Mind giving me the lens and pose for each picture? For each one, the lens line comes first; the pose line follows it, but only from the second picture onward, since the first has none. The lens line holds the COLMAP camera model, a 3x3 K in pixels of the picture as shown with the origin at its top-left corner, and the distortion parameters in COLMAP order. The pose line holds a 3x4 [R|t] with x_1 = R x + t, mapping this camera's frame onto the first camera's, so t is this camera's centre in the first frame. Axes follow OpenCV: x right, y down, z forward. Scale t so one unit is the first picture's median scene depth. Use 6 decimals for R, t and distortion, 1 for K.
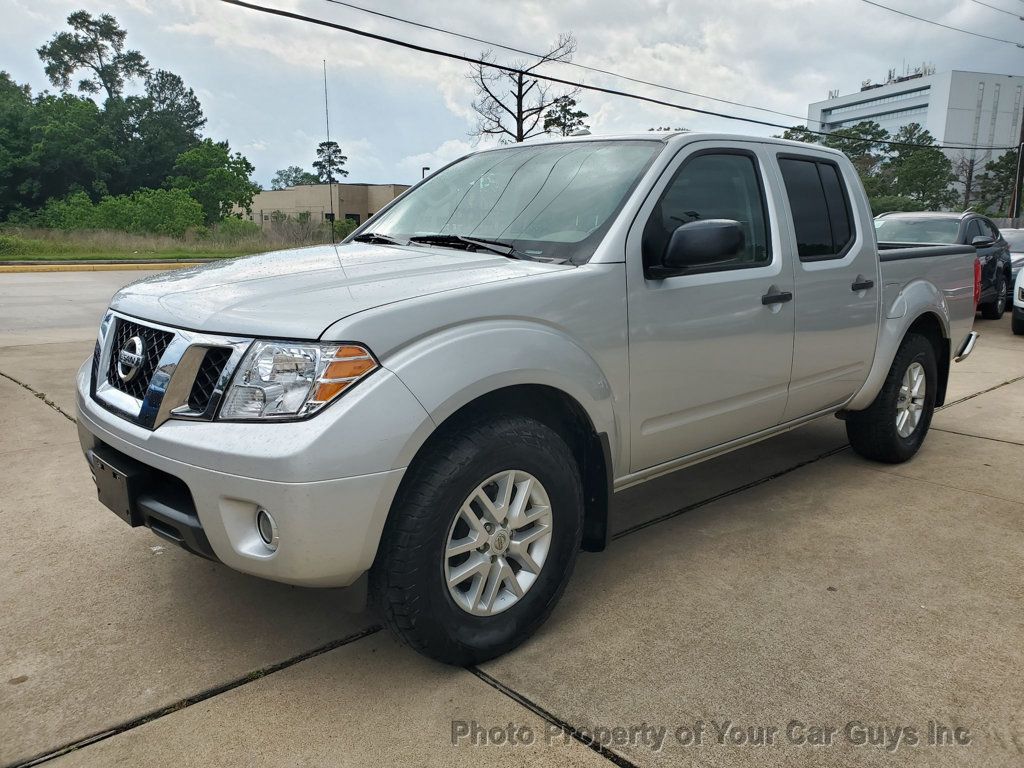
lens RADIAL K [[801.7, 0, 518.4], [0, 801.7, 389.5], [0, 0, 1]] dist [-0.017369, 0.061964]
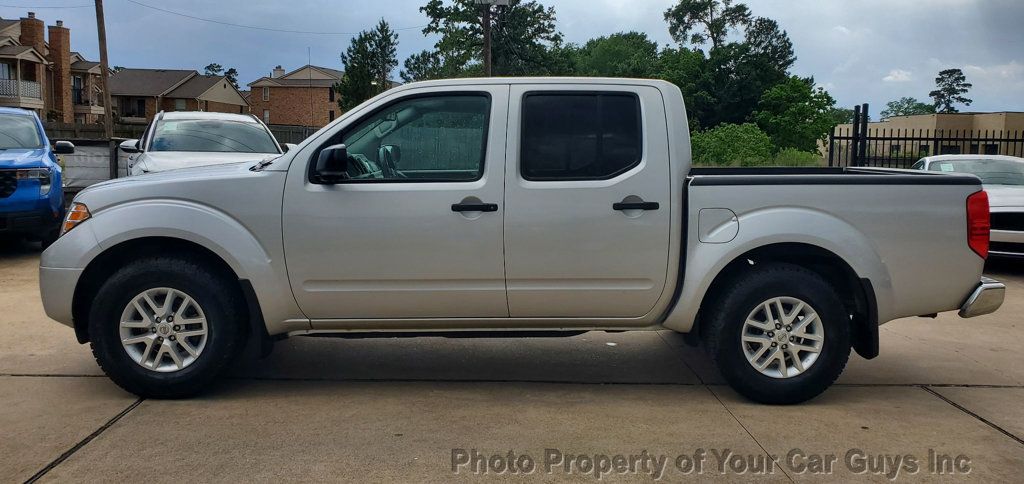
lens RADIAL K [[801.5, 0, 517.2], [0, 801.5, 244.5], [0, 0, 1]] dist [0.016281, 0.002055]
pose [[0.745462, 0.077090, -0.662075, 0.066689], [-0.139441, 0.989347, -0.041808, -0.000868], [0.651799, 0.123487, 0.748270, 0.007448]]
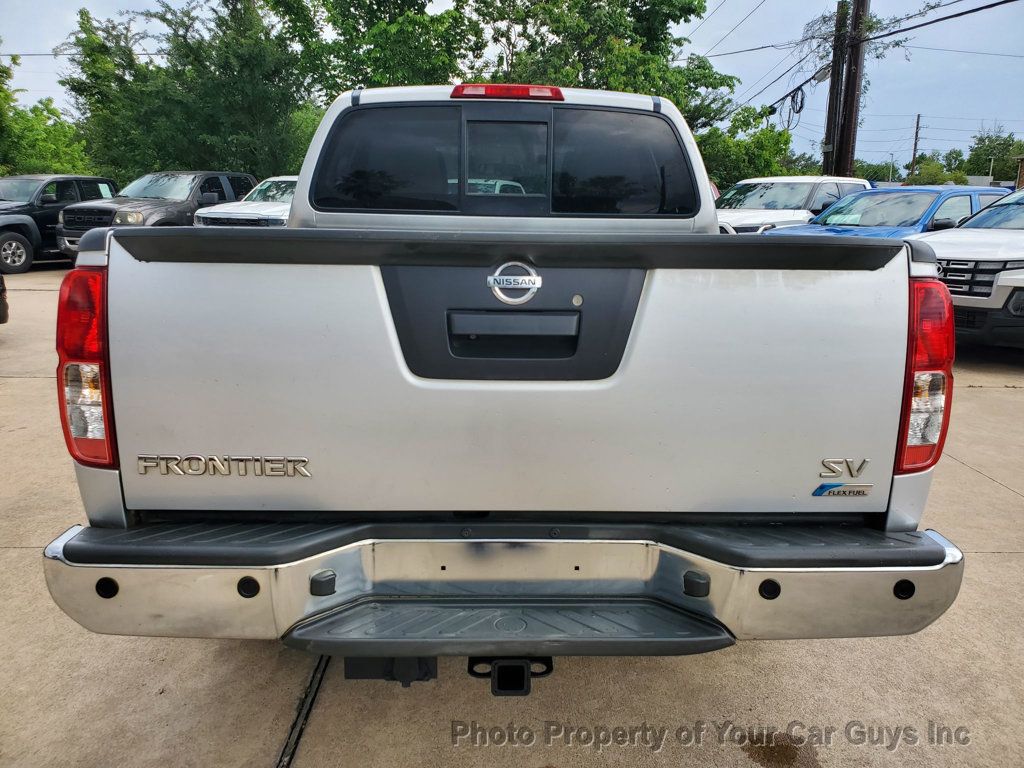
lens RADIAL K [[798.0, 0, 513.7], [0, 798.0, 385.8], [0, 0, 1]] dist [0.009450, 0.004732]
pose [[-0.676794, 0.126306, -0.725256, 0.059330], [-0.178319, 0.927707, 0.327968, -0.021661], [0.714249, 0.351294, -0.605344, 0.113521]]
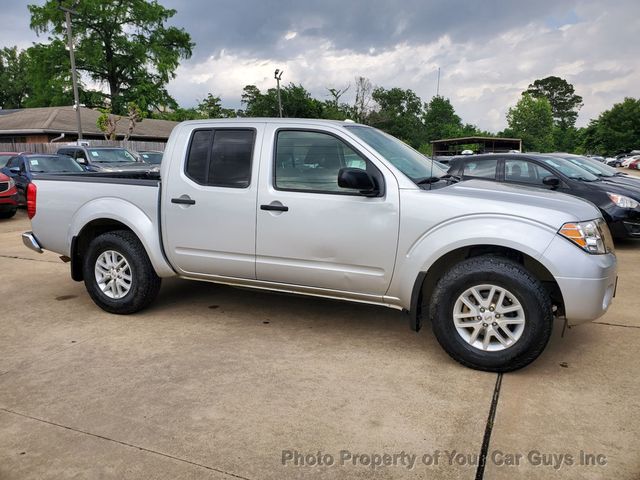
lens RADIAL K [[496.7, 0, 320.0], [0, 496.7, 240.0], [0, 0, 1]] dist [0.004491, 0.001241]
pose [[-0.384328, -0.168782, 0.907637, -0.061957], [0.179427, 0.950743, 0.252774, -0.021944], [-0.905593, 0.260002, -0.335113, 0.093368]]
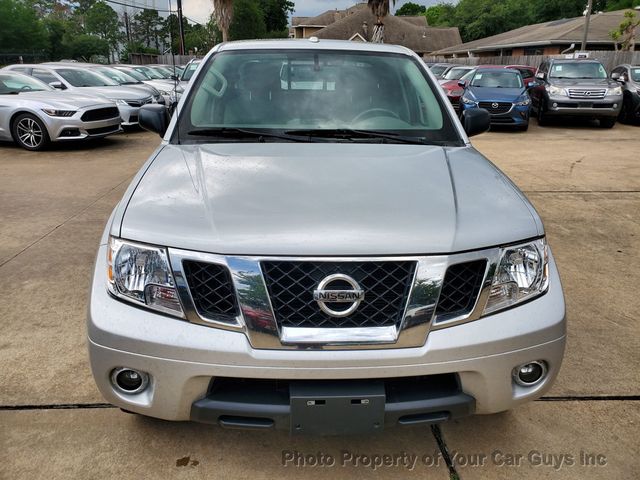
lens RADIAL K [[499.0, 0, 323.9], [0, 499.0, 238.2], [0, 0, 1]] dist [0.008571, 0.012660]
pose [[0.649839, -0.260150, 0.714164, -0.038414], [0.148570, 0.964953, 0.216317, -0.010404], [-0.745410, -0.034468, 0.665715, 0.023574]]
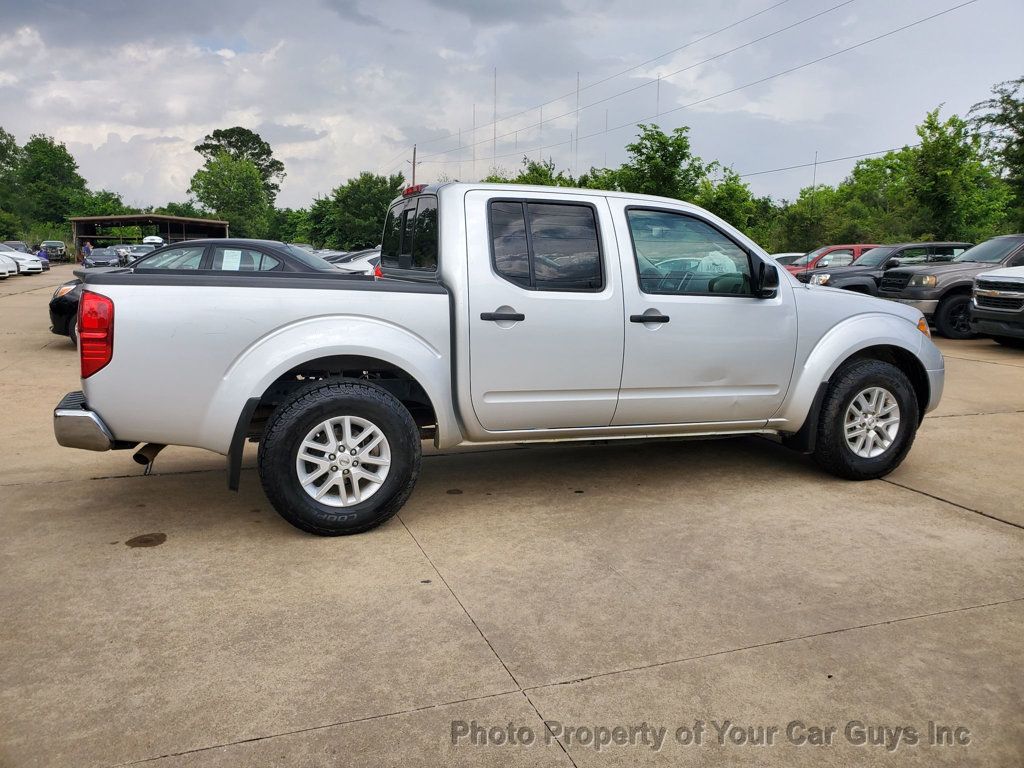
lens RADIAL K [[803.9, 0, 510.7], [0, 803.9, 361.6], [0, 0, 1]] dist [0.004855, 0.008583]
pose [[-0.914074, -0.087567, 0.395982, -0.019736], [0.046604, 0.947261, 0.317056, -0.030917], [-0.402862, 0.308267, -0.861785, 0.145367]]
